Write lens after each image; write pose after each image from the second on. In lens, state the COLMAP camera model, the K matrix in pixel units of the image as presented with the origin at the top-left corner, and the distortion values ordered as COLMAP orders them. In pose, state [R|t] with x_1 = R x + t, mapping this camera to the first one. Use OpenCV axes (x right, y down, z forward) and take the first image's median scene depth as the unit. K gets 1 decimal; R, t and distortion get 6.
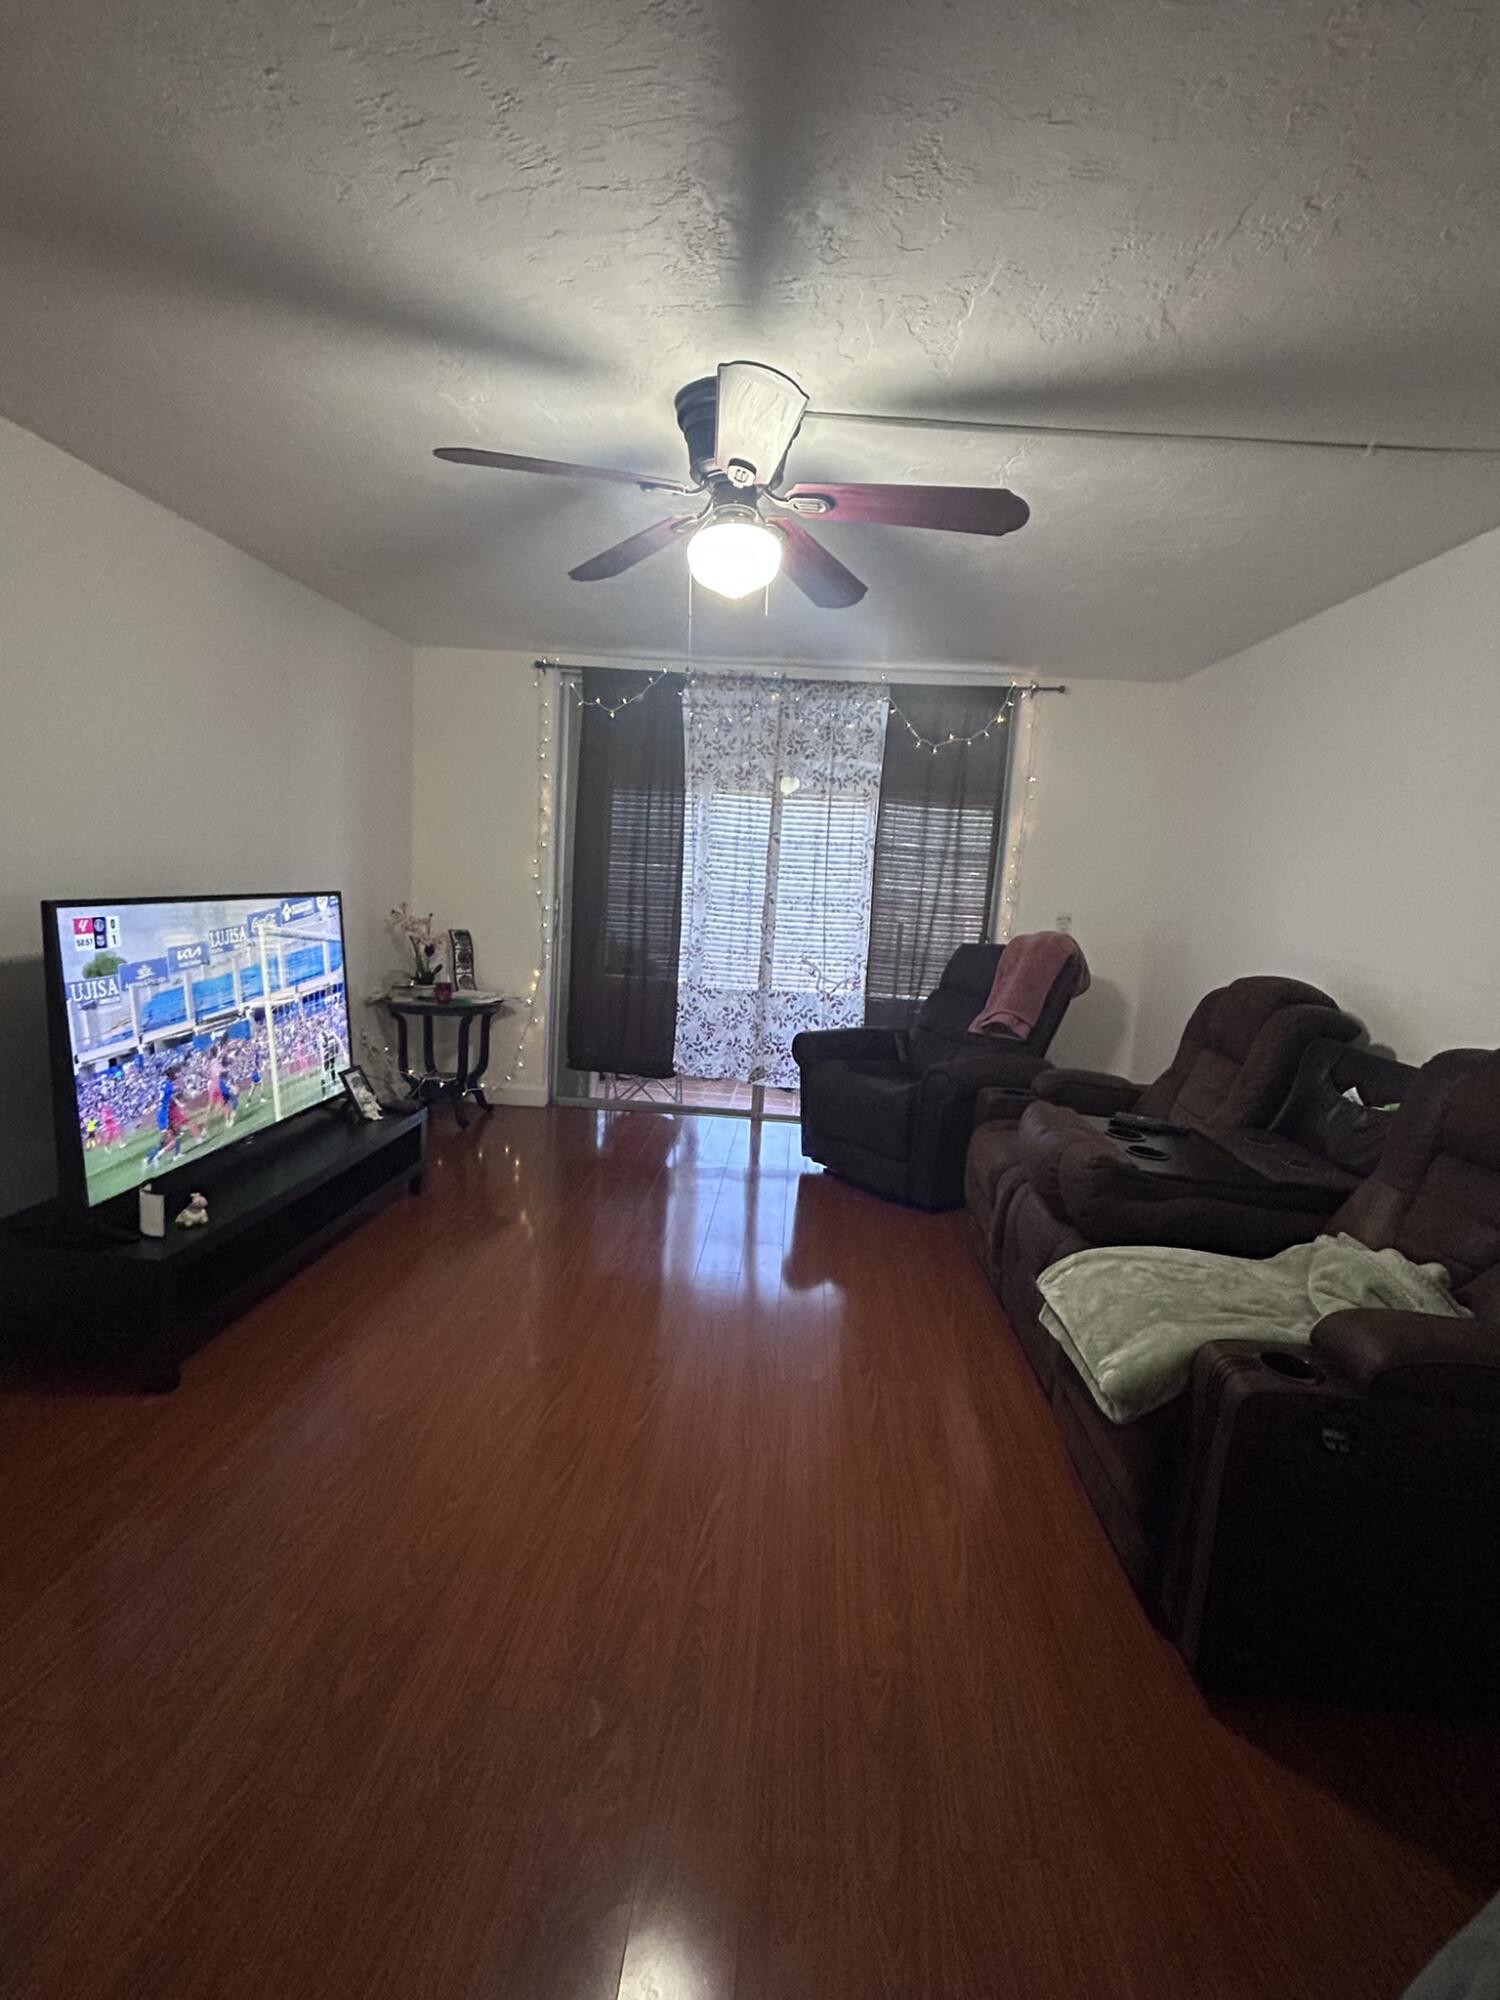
lens RADIAL K [[914.7, 0, 757.8], [0, 914.7, 1003.4], [0, 0, 1]] dist [0.002221, 0.000305]
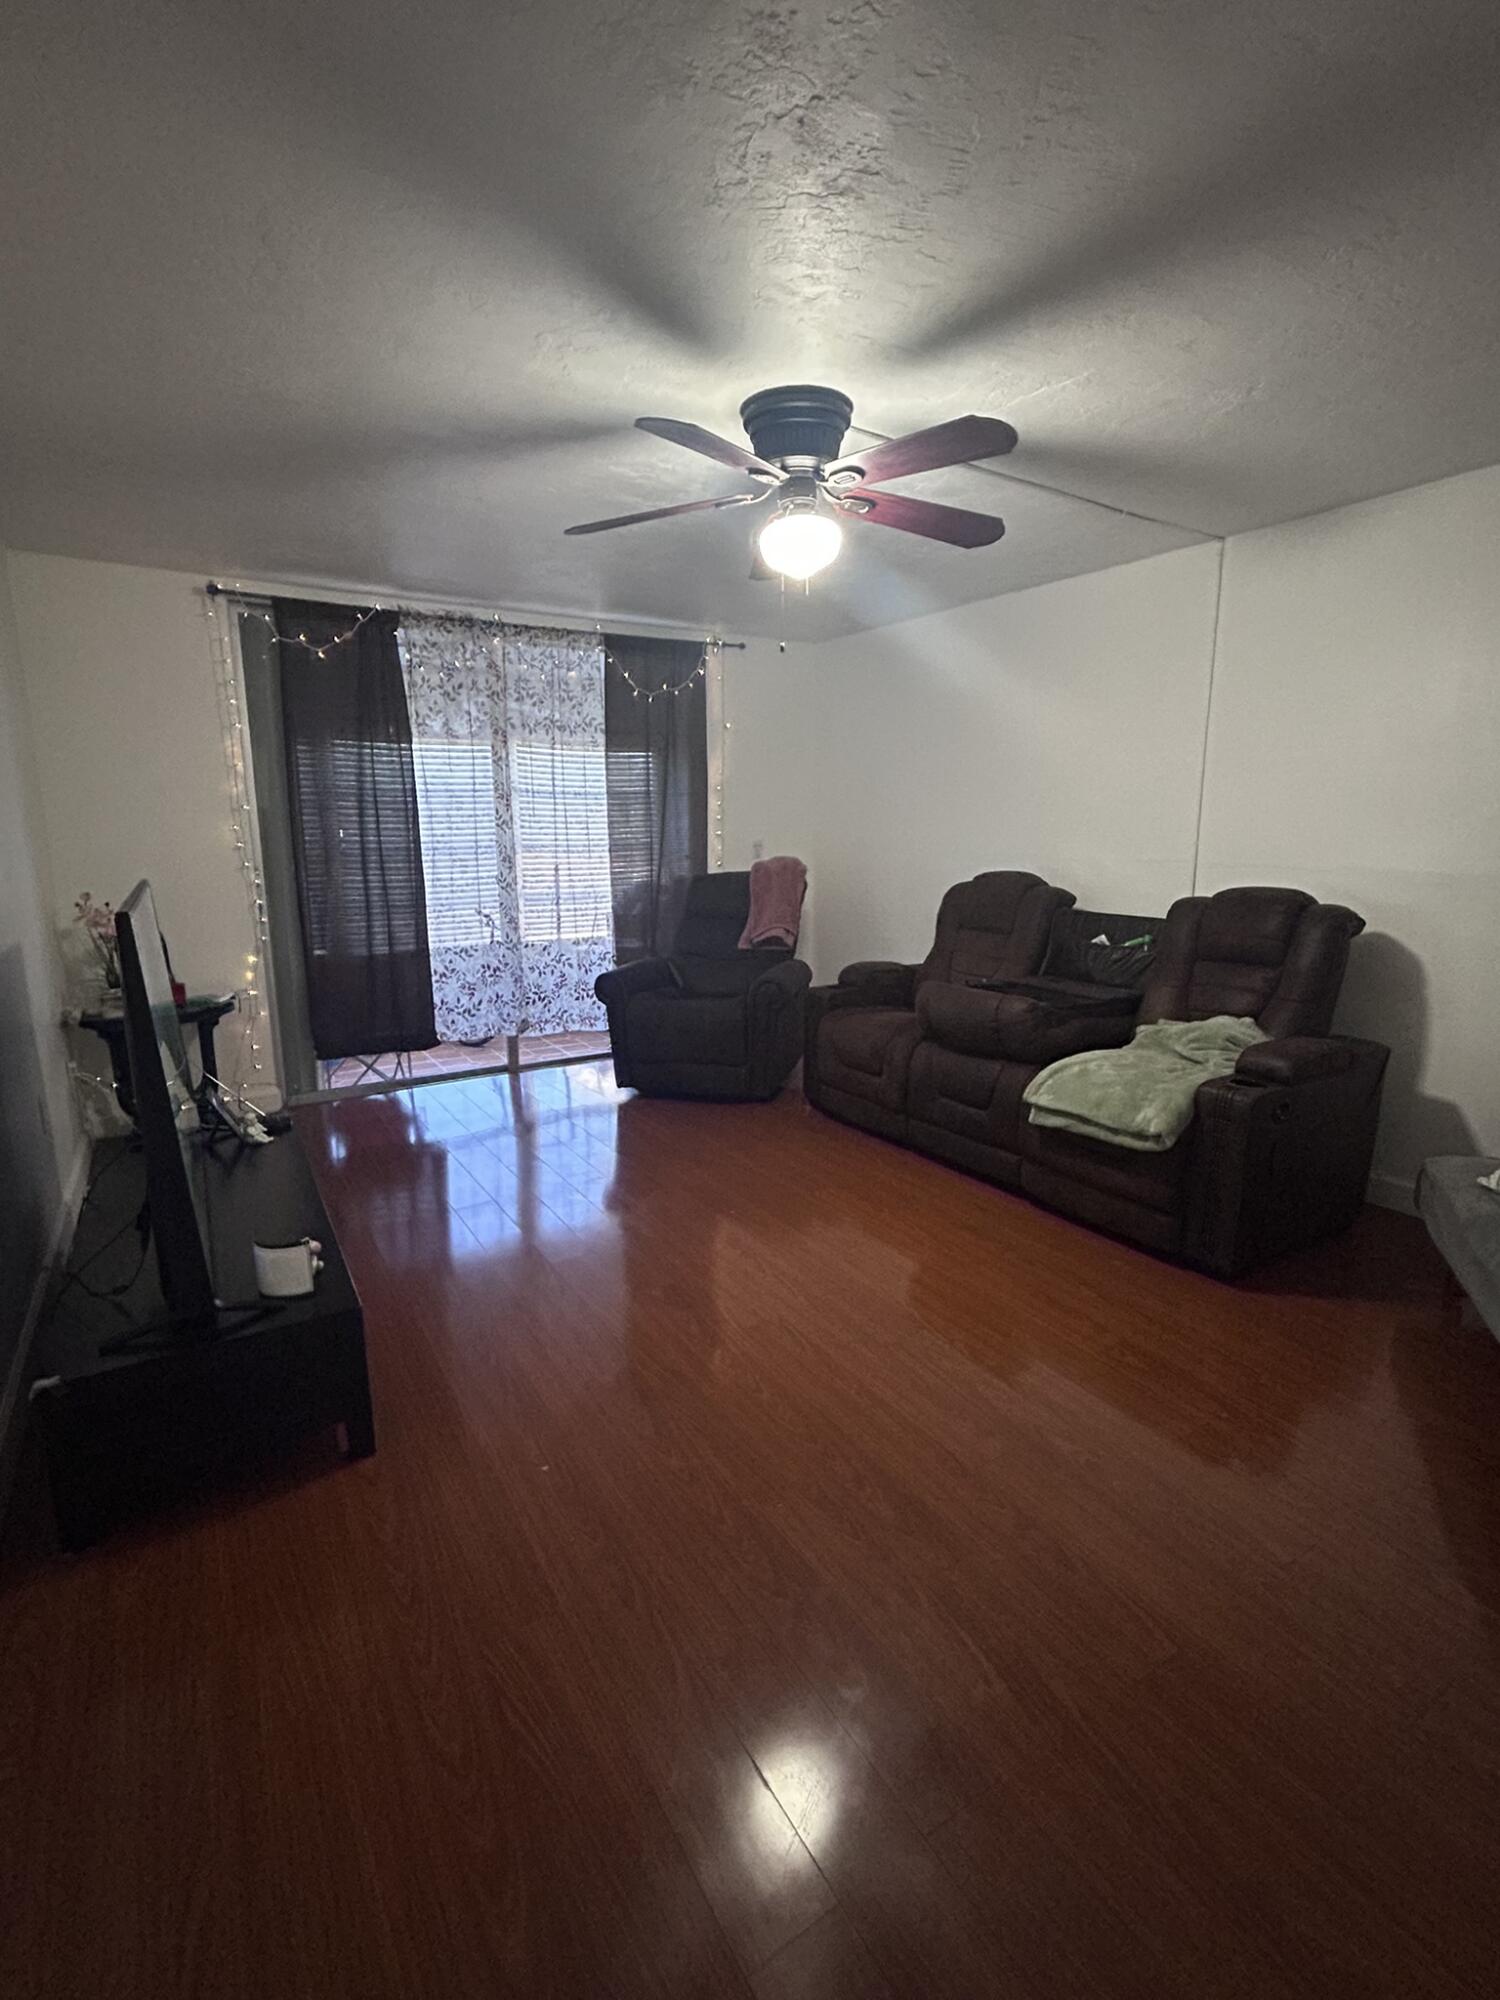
lens RADIAL K [[914.7, 0, 750.7], [0, 914.7, 1001.5], [0, 0, 1]] dist [0.002221, 0.000305]
pose [[0.818217, -0.173863, 0.547990, -0.361812], [0.138386, 0.984711, 0.105796, -0.021728], [-0.558005, -0.010730, 0.829768, 0.031894]]
